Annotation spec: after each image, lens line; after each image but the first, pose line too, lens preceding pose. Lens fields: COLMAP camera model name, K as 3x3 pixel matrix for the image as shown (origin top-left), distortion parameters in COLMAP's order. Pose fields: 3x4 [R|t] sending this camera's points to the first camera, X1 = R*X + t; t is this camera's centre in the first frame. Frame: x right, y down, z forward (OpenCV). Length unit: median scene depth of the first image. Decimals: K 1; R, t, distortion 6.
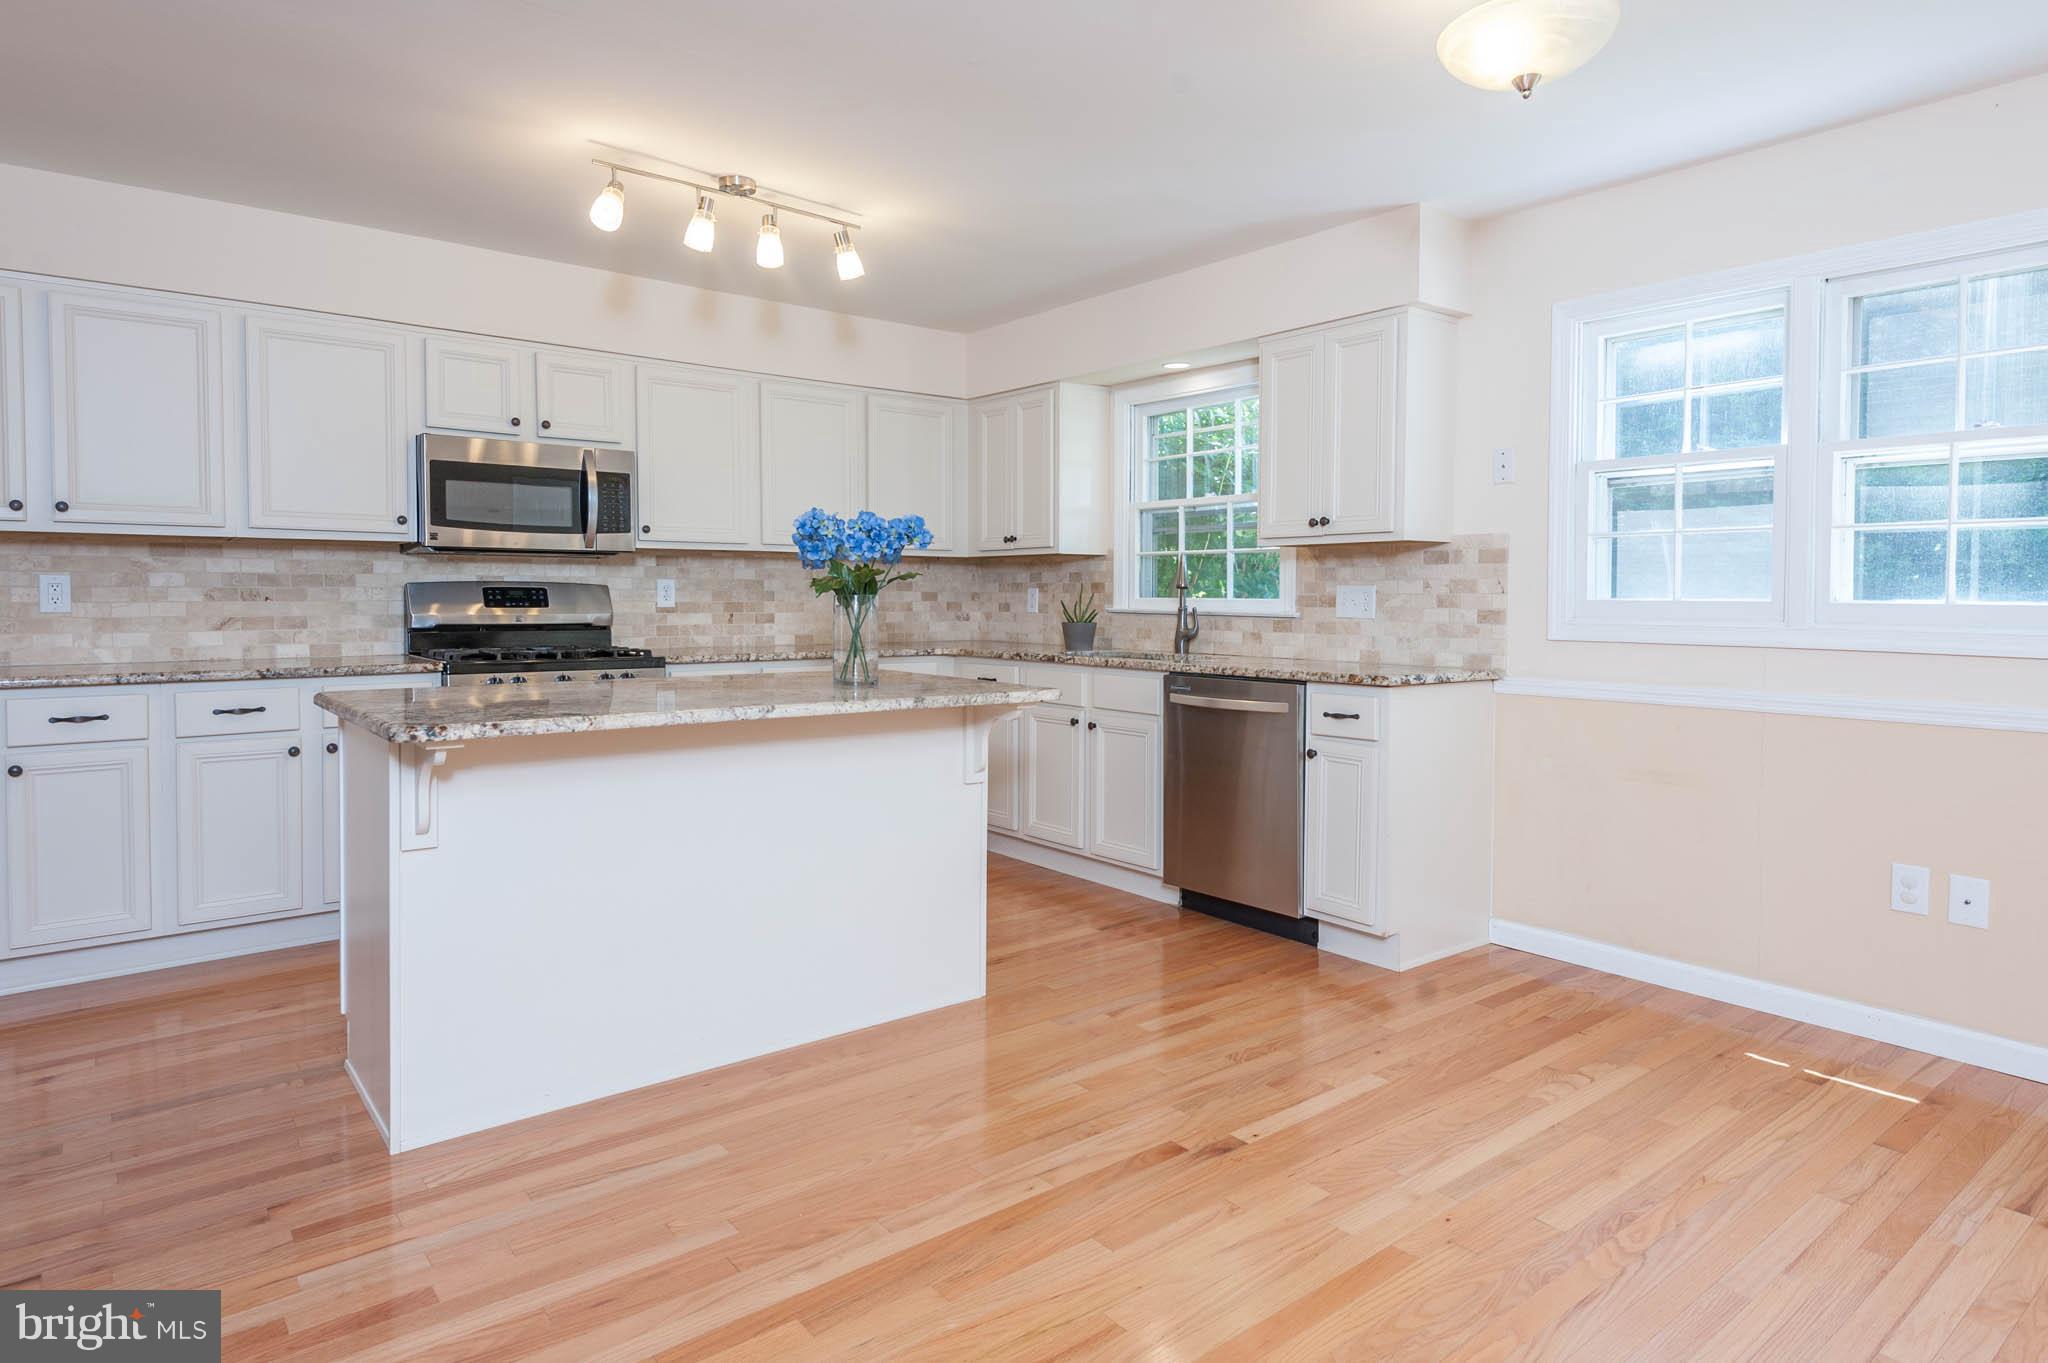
lens RADIAL K [[1174.2, 0, 1025.9], [0, 1174.2, 627.8], [0, 0, 1]] dist [0.050751, -0.000203]
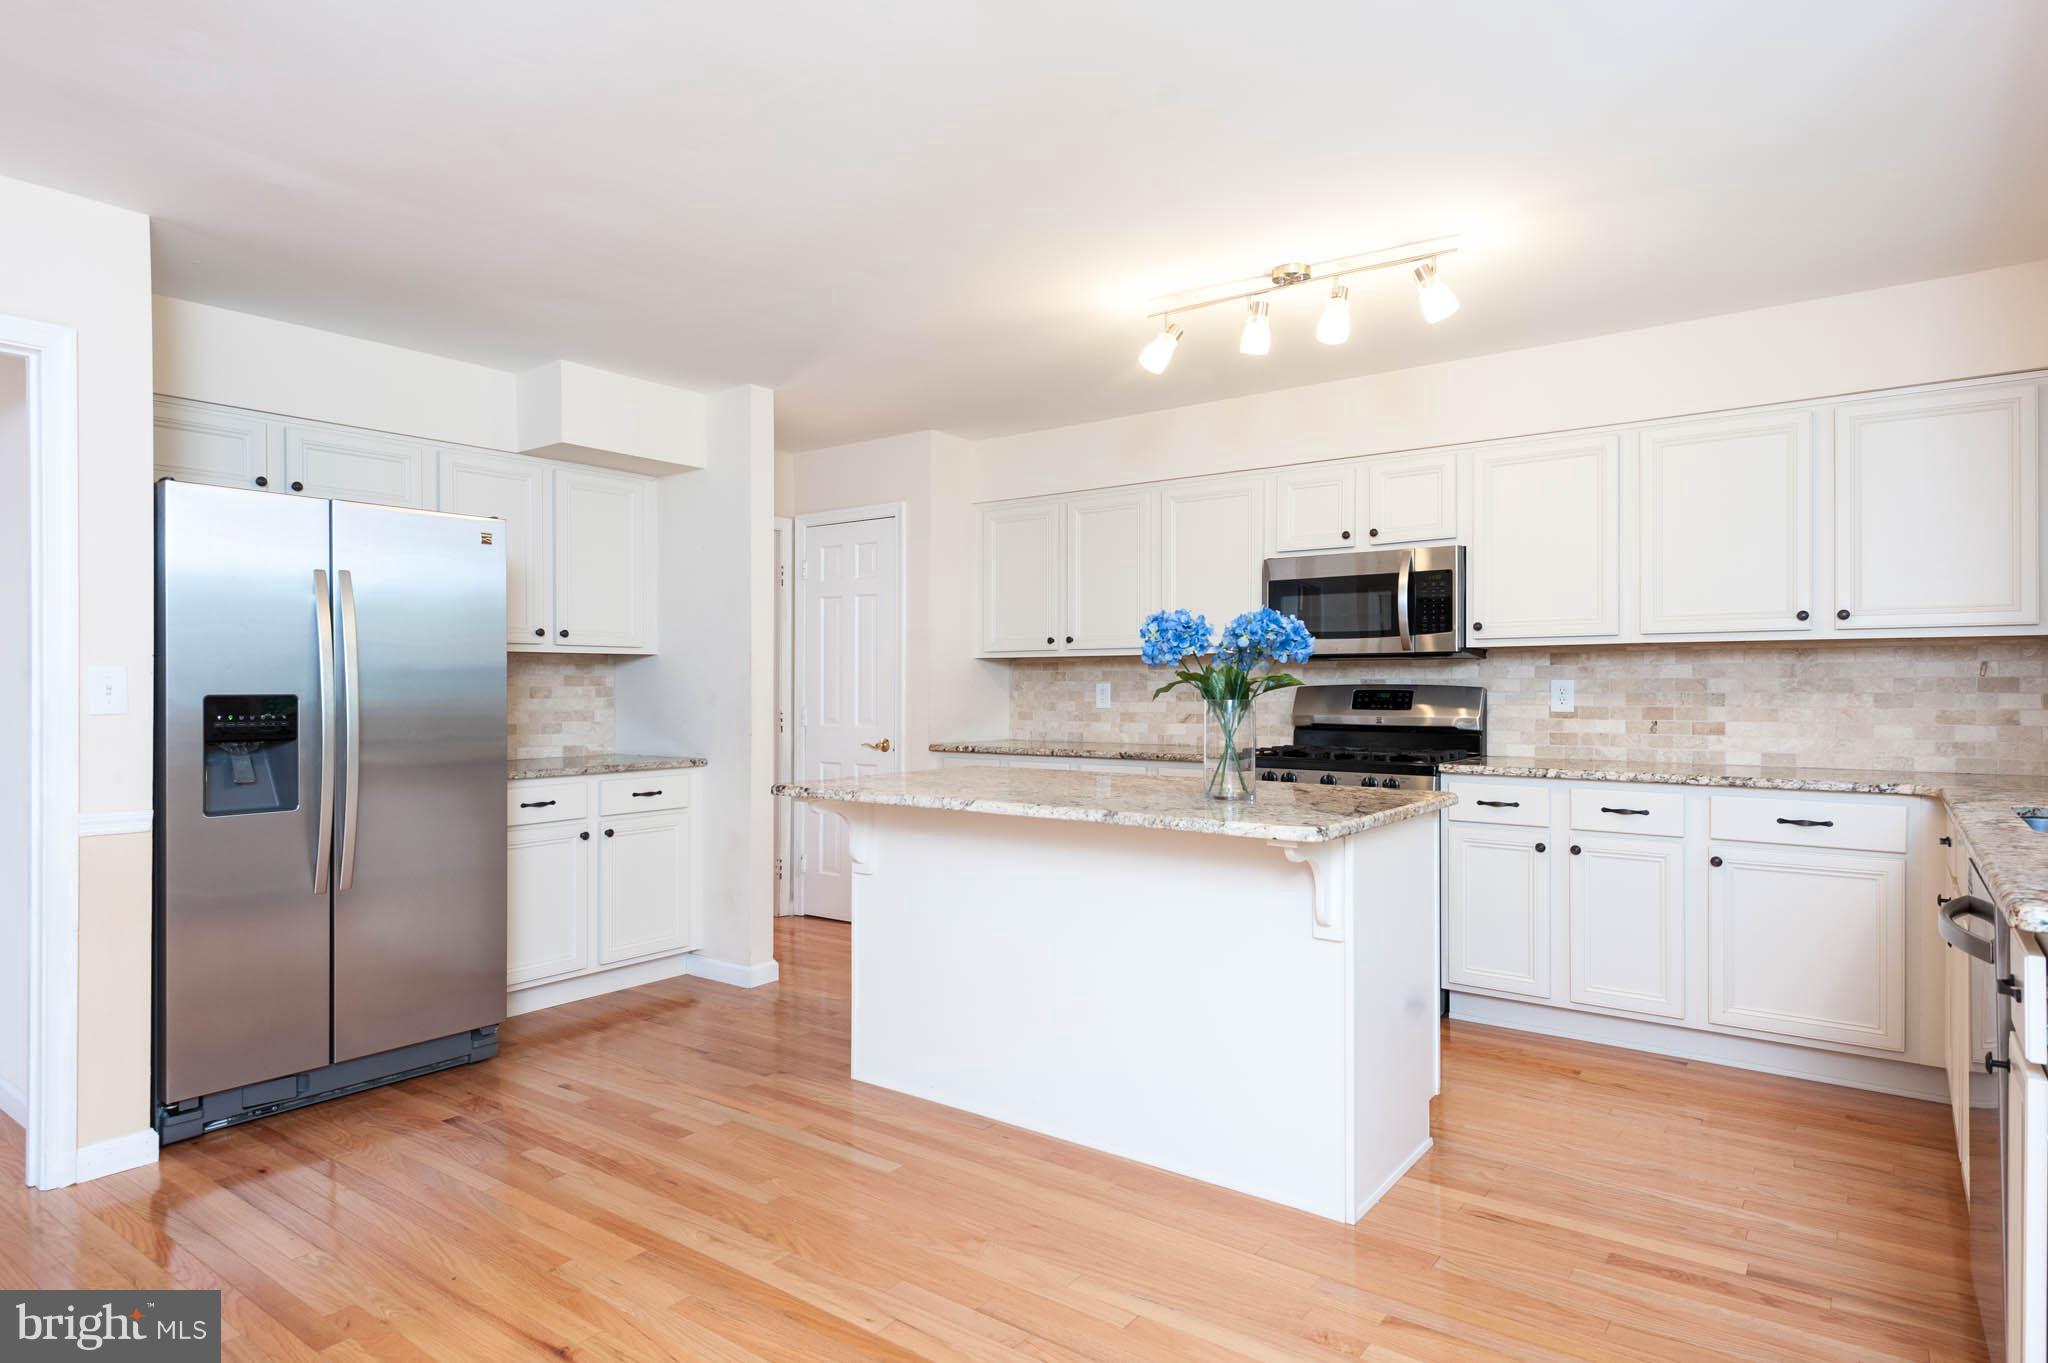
lens RADIAL K [[1162.6, 0, 1024.0], [0, 1162.6, 681.5], [0, 0, 1]] dist [0.030707, -0.021068]
pose [[0.241824, -0.009264, -0.970276, 0.507654], [-0.028573, 0.999453, -0.016664, -0.016417], [0.969899, 0.031754, 0.241427, 0.465731]]
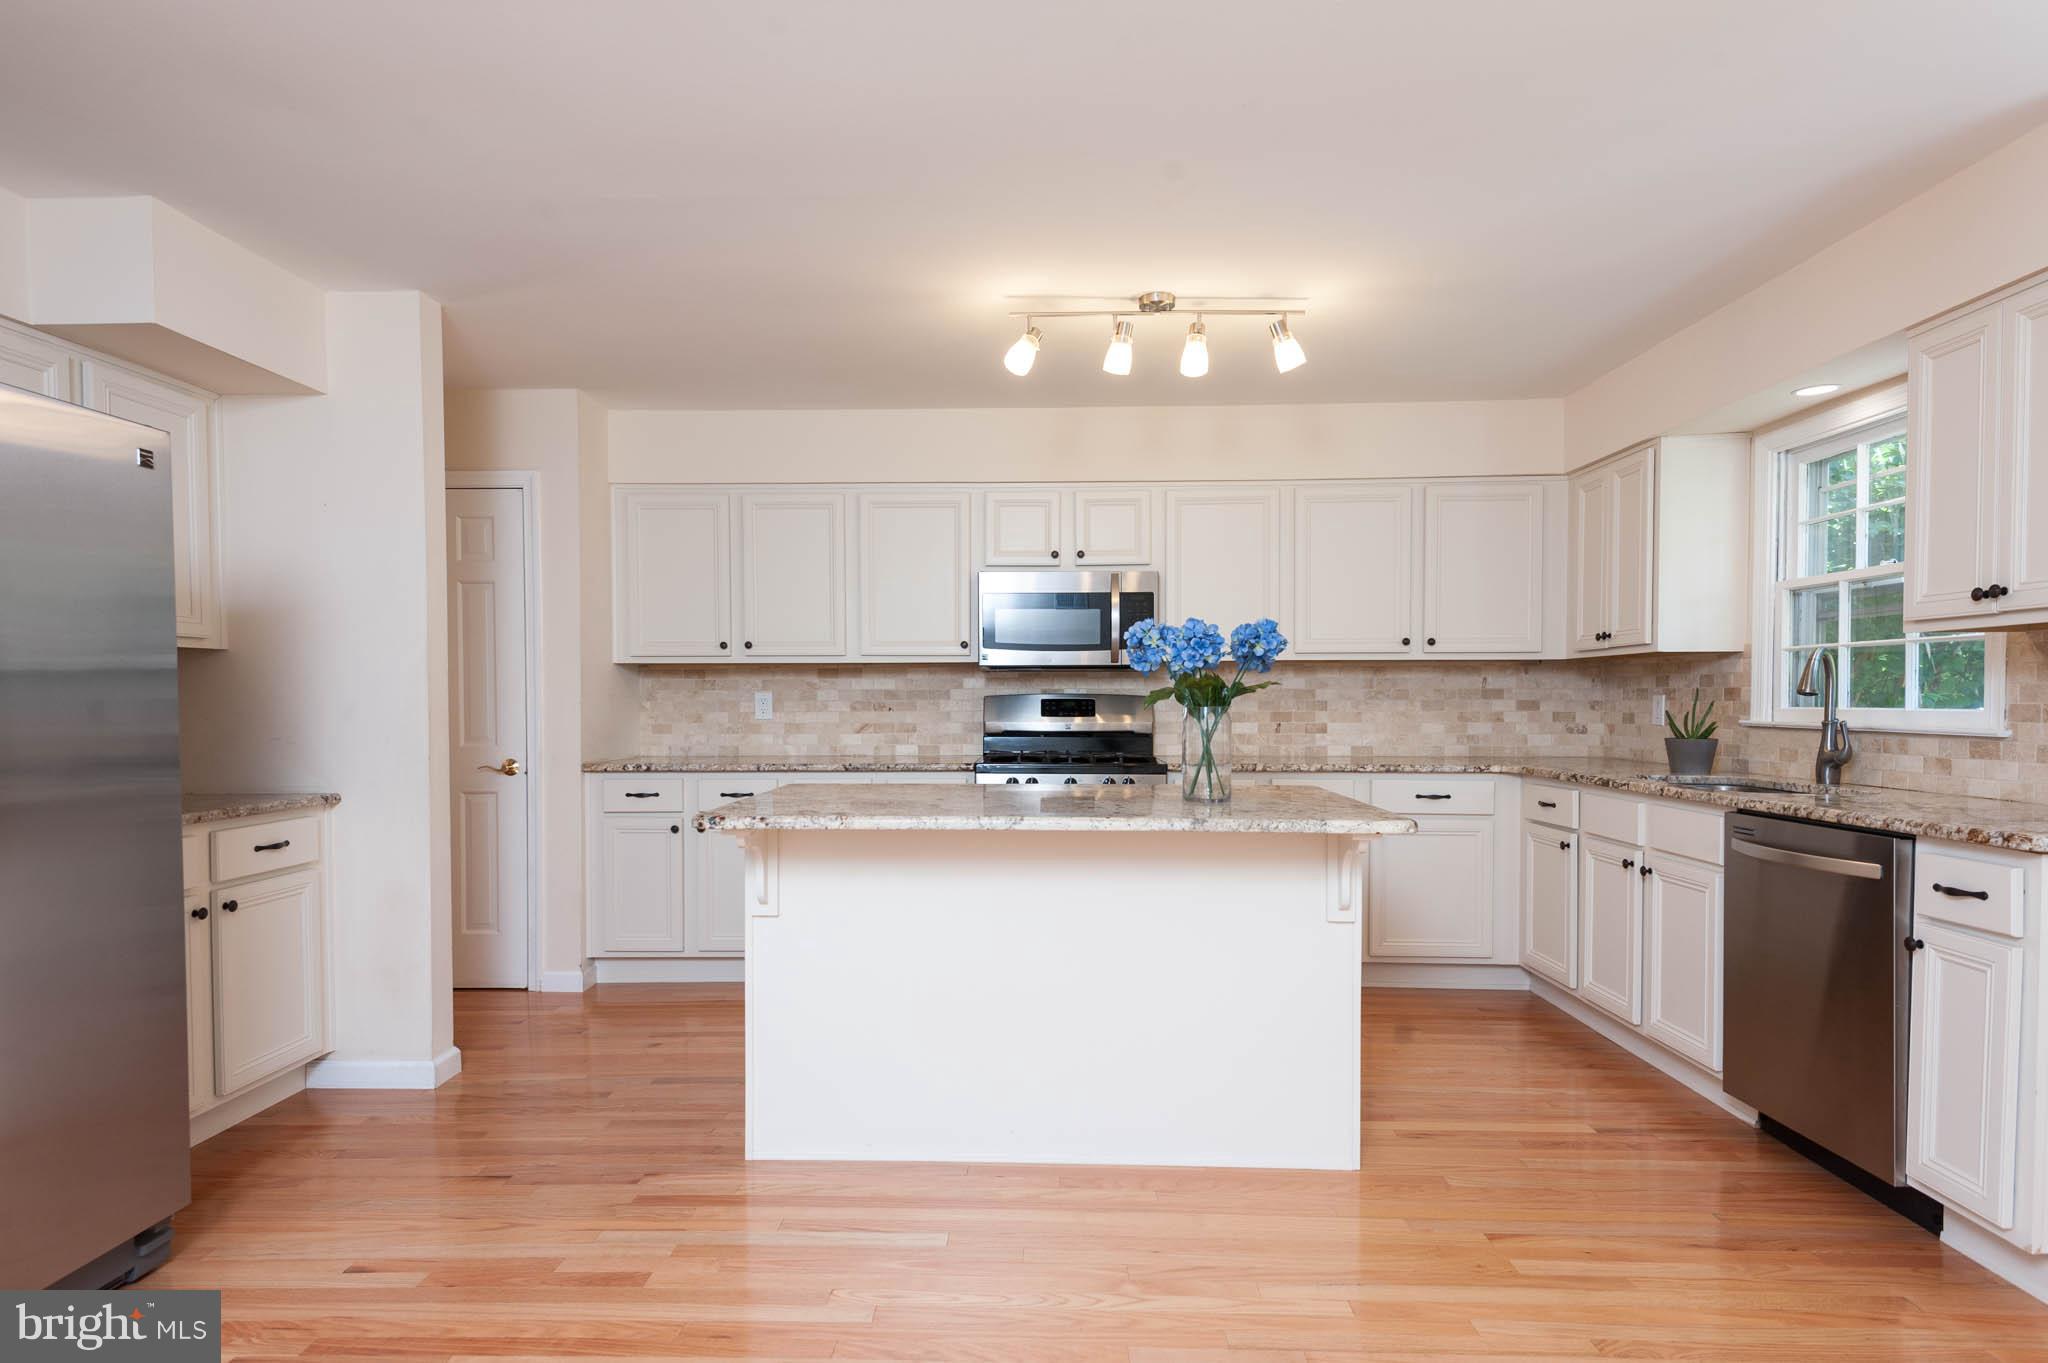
lens RADIAL K [[1112.7, 0, 1017.3], [0, 1112.7, 726.8], [0, 0, 1]] dist [0.030233, -0.000870]
pose [[0.757630, 0.011178, -0.652588, 0.239606], [-0.015063, 0.999886, -0.000361, -0.006599], [0.652510, 0.010104, 0.757713, 0.165172]]
